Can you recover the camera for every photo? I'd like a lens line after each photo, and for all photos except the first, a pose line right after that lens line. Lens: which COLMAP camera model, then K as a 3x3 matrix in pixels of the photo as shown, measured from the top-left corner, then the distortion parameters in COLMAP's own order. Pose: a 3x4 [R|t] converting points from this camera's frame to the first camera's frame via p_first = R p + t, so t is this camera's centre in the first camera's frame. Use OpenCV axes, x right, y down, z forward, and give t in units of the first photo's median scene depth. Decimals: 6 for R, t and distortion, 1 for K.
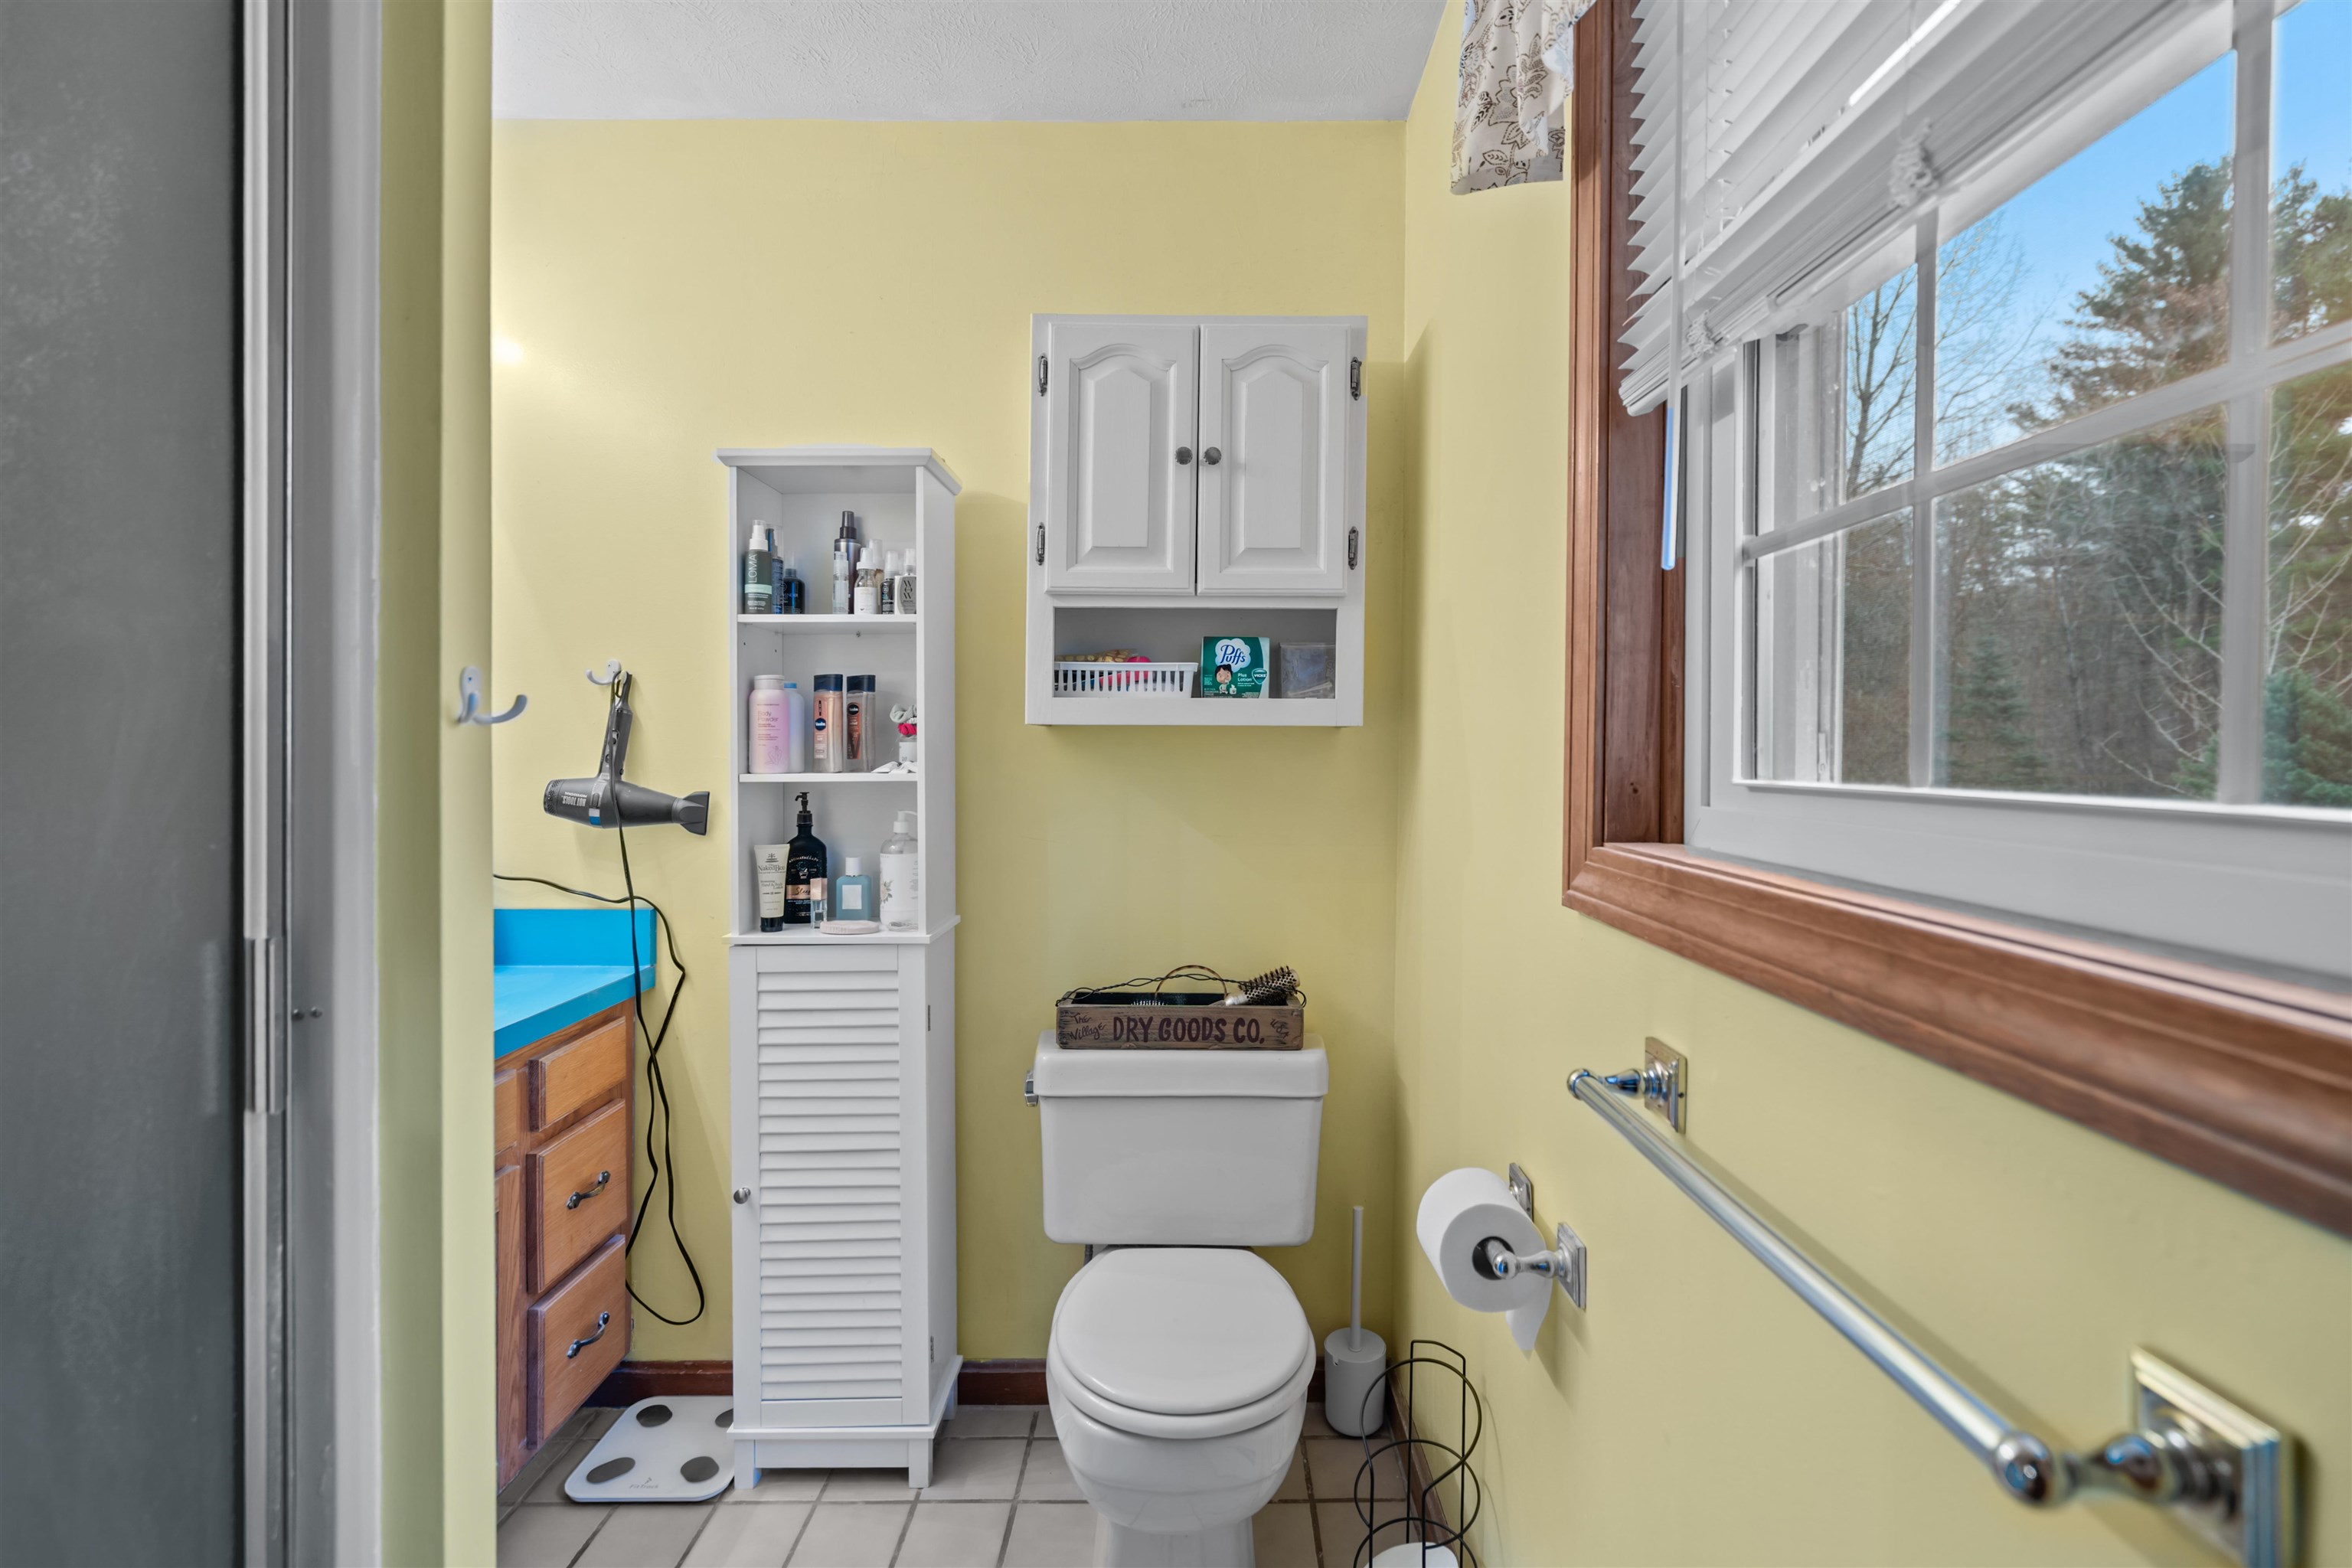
lens RADIAL K [[1074.0, 0, 1185.4], [0, 1074.0, 766.4], [0, 0, 1]] dist [-0.001187, 0.002569]
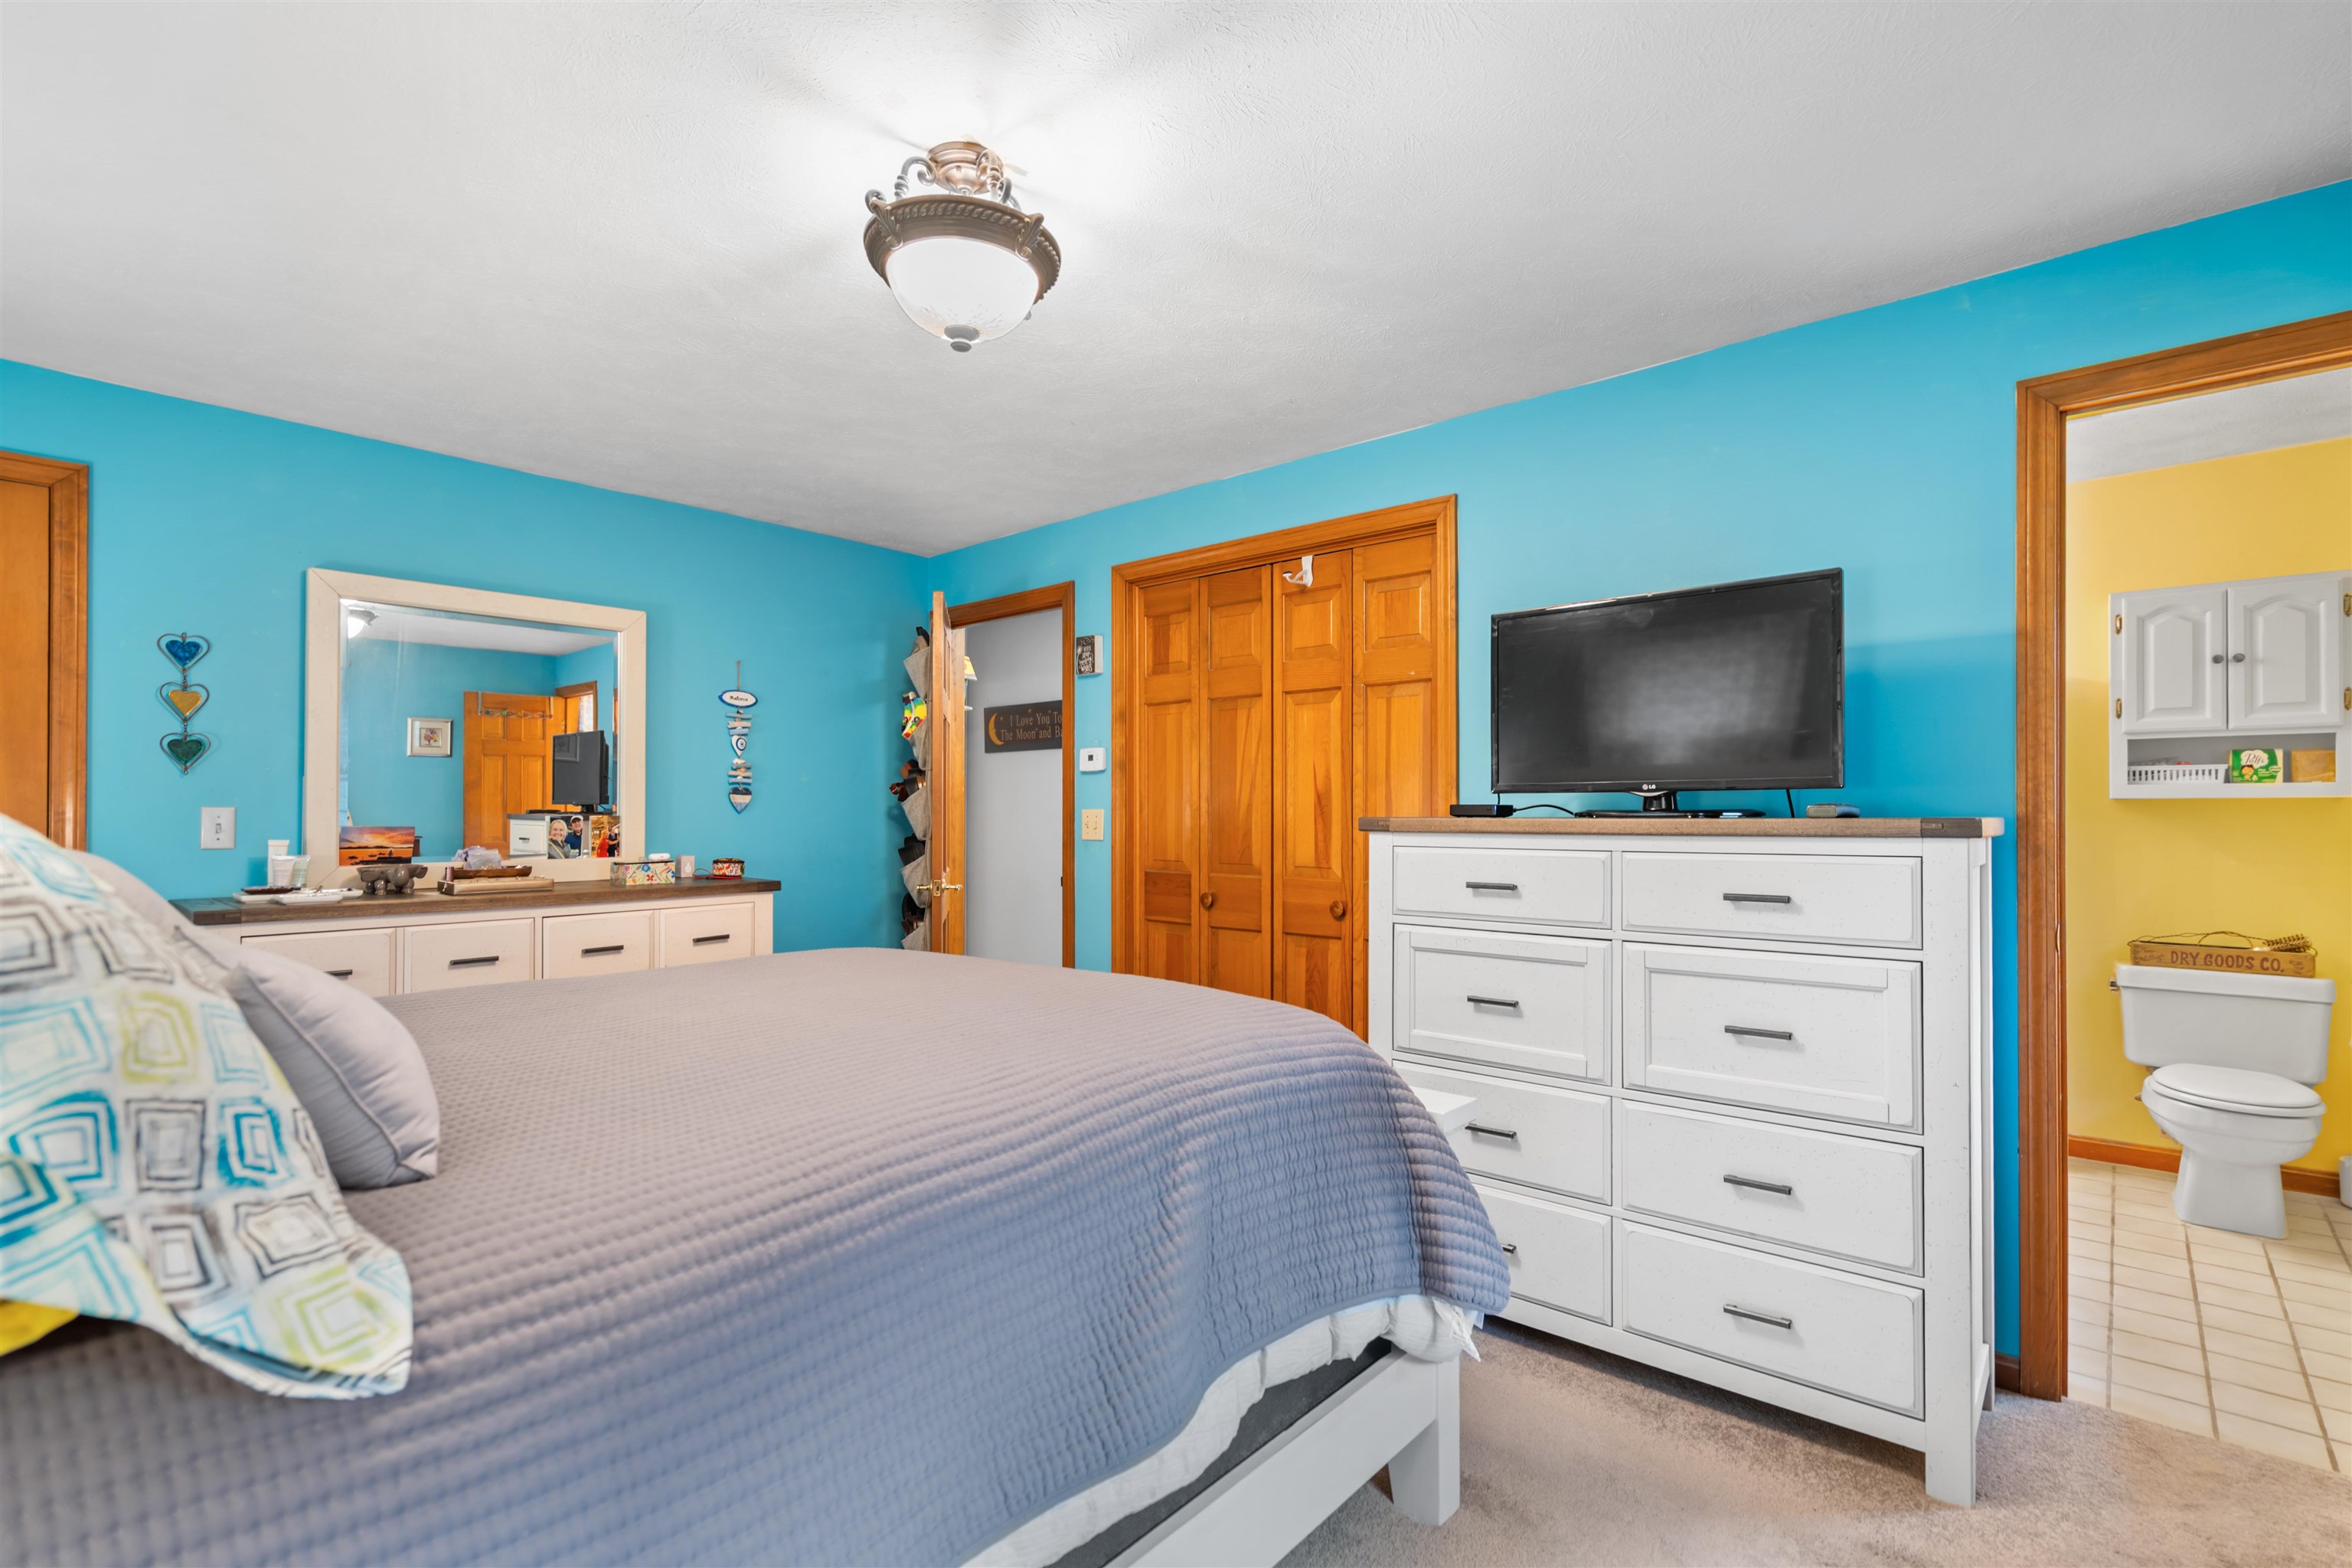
lens RADIAL K [[1074.0, 0, 1180.4], [0, 1074.0, 782.4], [0, 0, 1]] dist [-0.001187, 0.002569]
pose [[0.768963, -0.016188, -0.639089, -0.195570], [-0.002094, 0.999610, -0.027839, -0.009075], [0.639290, 0.022745, 0.768629, -1.609524]]
